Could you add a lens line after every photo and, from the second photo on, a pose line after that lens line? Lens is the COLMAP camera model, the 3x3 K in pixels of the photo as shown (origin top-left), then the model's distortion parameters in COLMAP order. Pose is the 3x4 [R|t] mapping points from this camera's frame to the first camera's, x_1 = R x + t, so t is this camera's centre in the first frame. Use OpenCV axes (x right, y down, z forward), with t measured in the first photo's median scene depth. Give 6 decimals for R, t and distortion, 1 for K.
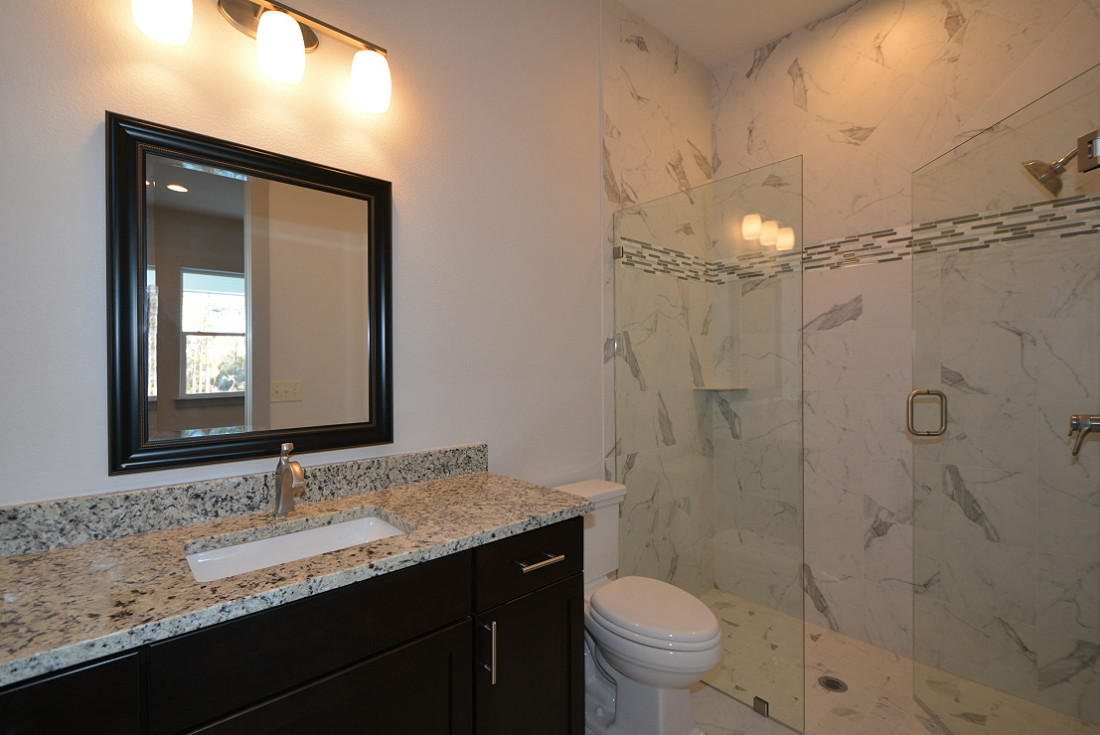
lens RADIAL K [[509.1, 0, 532.5], [0, 509.1, 370.6], [0, 0, 1]] dist [0.000501, 0.000000]
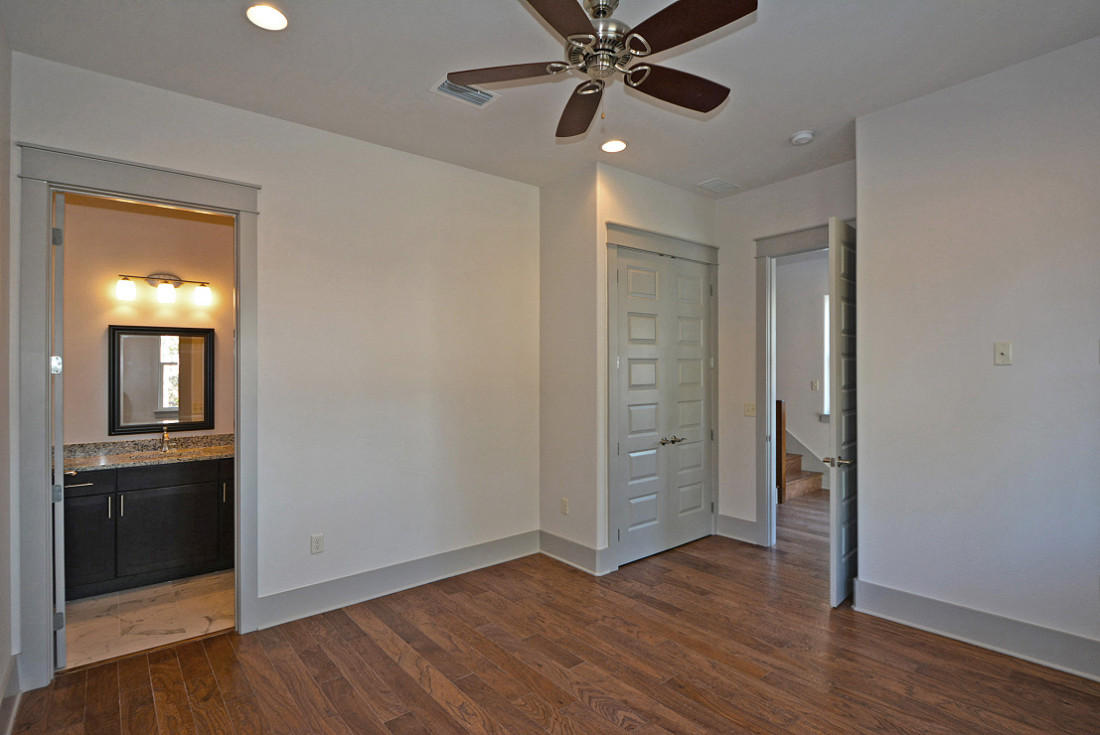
lens RADIAL K [[582.4, 0, 550.0], [0, 582.4, 367.5], [0, 0, 1]] dist [-0.003154, -0.000444]
pose [[0.998139, 0.006679, -0.060620, 1.894989], [-0.007022, 0.999961, -0.005445, -0.198653], [0.060582, 0.005860, 0.998146, -2.179079]]
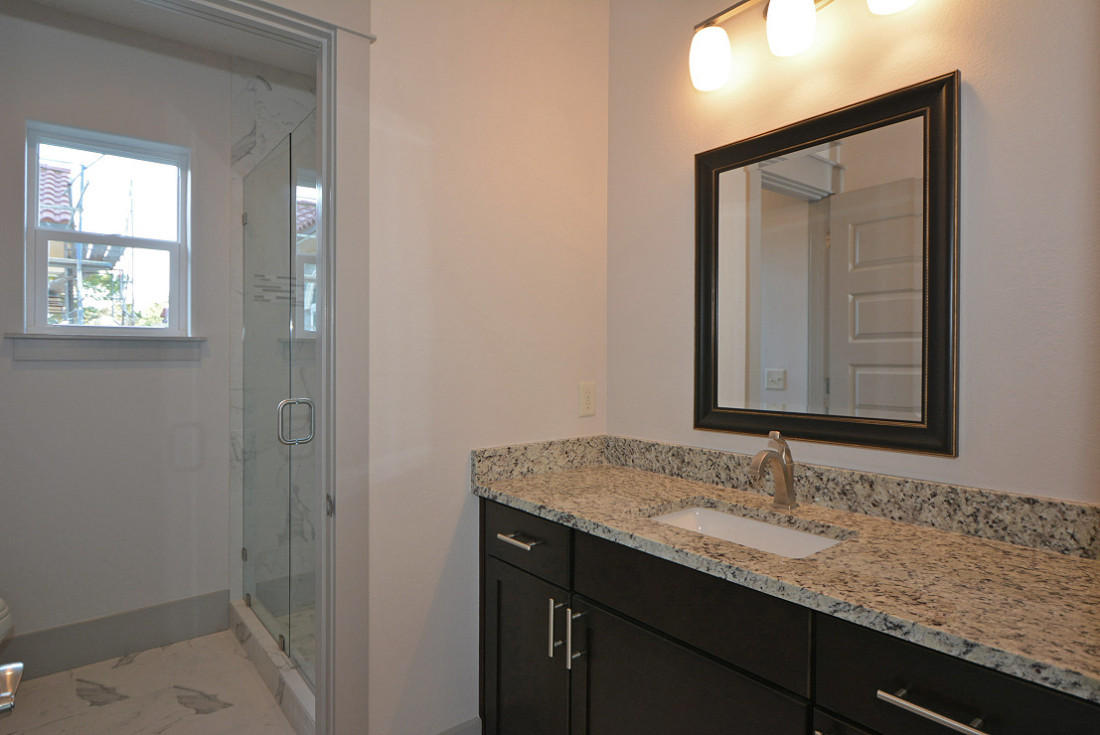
lens RADIAL K [[582.4, 0, 550.0], [0, 582.4, 367.5], [0, 0, 1]] dist [-0.003154, -0.000444]
pose [[-0.055935, 0.022845, -0.998173, 0.602010], [-0.006222, 0.999711, 0.023229, 0.010078], [0.998415, 0.007510, -0.055777, 0.605306]]
